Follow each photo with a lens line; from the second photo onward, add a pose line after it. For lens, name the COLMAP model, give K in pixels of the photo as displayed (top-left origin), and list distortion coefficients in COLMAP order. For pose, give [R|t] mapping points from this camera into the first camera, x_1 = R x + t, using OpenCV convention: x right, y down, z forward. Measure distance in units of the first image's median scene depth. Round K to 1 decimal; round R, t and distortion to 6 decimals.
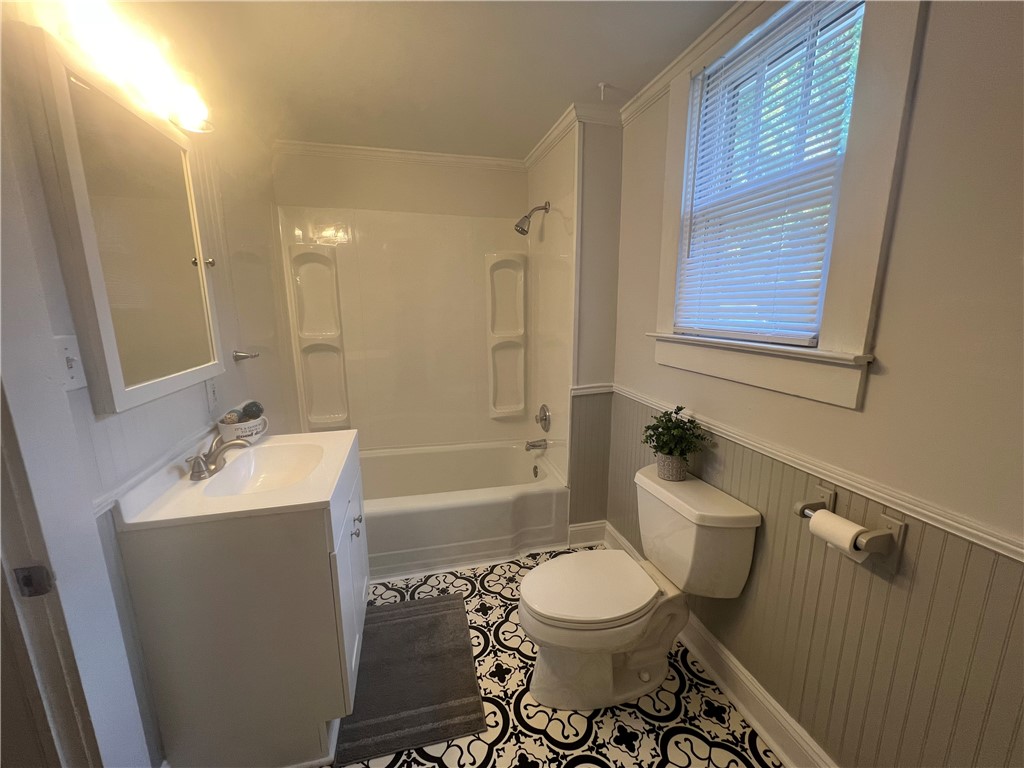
lens RADIAL K [[410.2, 0, 515.6], [0, 410.2, 385.7], [0, 0, 1]] dist [-0.001899, 0.000742]
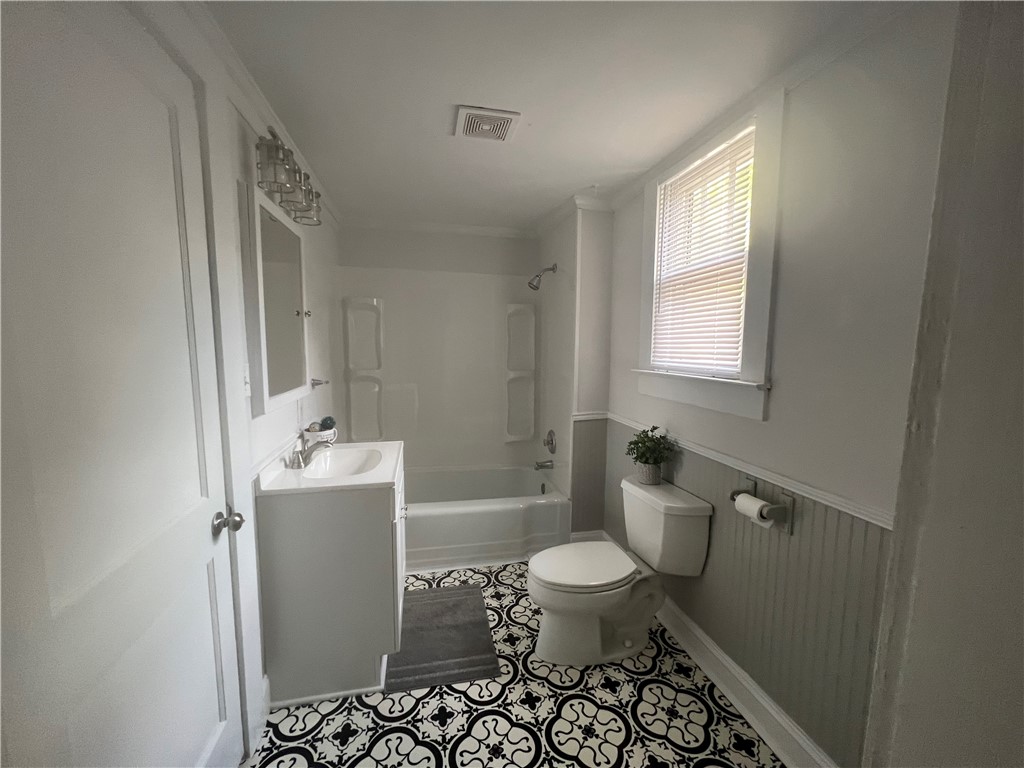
lens RADIAL K [[410.2, 0, 514.8], [0, 410.2, 385.6], [0, 0, 1]] dist [-0.001899, 0.000742]
pose [[0.999474, 0.014732, -0.028875, -0.002878], [-0.017409, 0.995347, -0.094767, 0.054615], [0.027345, 0.095220, 0.995081, -0.310997]]
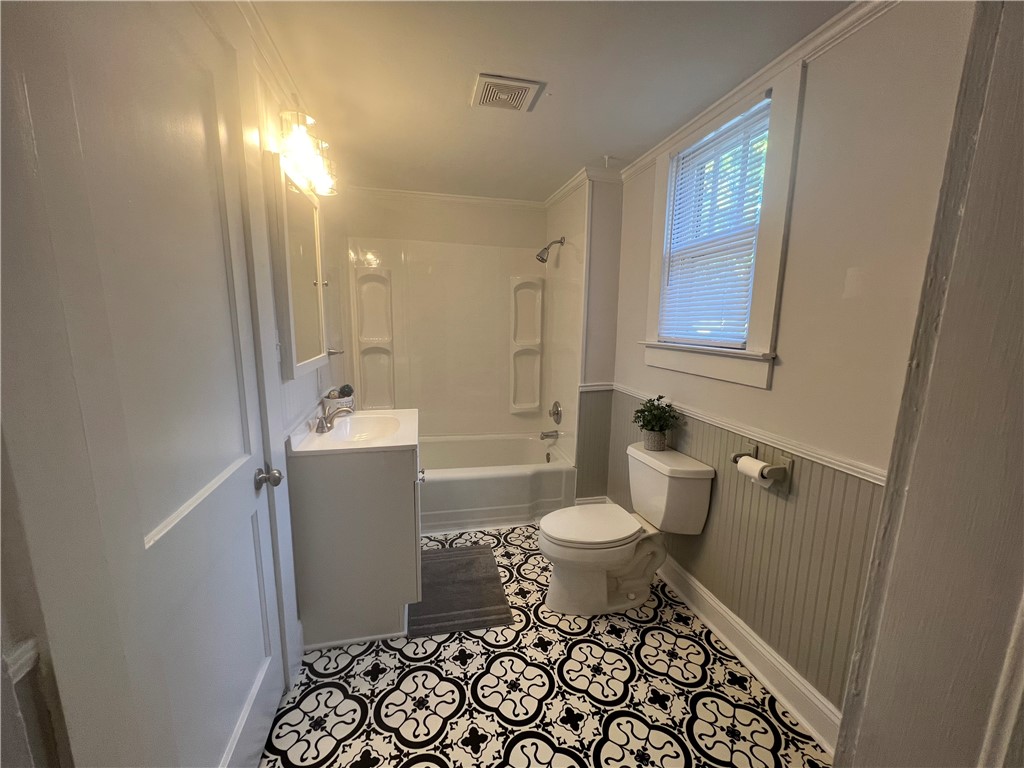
lens RADIAL K [[410.2, 0, 515.2], [0, 410.2, 385.7], [0, 0, 1]] dist [-0.001899, 0.000742]
pose [[0.999578, 0.022041, -0.018915, -0.051913], [-0.022724, 0.999068, -0.036699, 0.080597], [0.018088, 0.037113, 0.999147, -0.358099]]
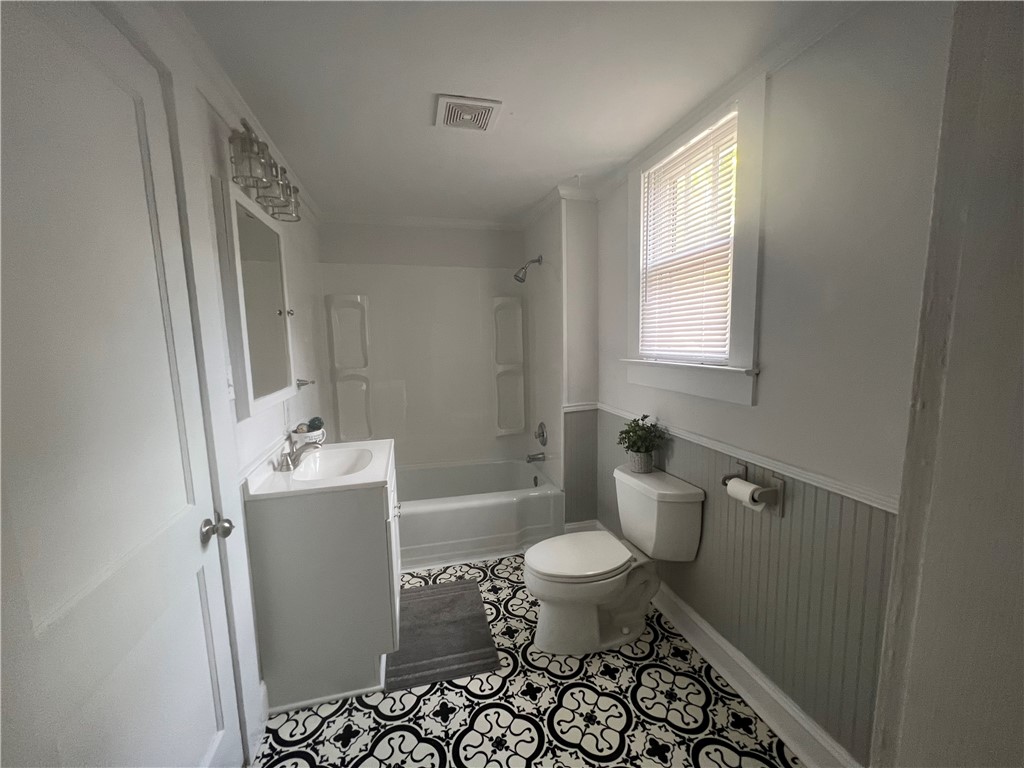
lens RADIAL K [[410.2, 0, 514.8], [0, 410.2, 385.5], [0, 0, 1]] dist [-0.001899, 0.000742]
pose [[0.999827, -0.018567, 0.000667, -0.010090], [0.018561, 0.996689, -0.079156, 0.054307], [0.000805, 0.079154, 0.996862, -0.303710]]
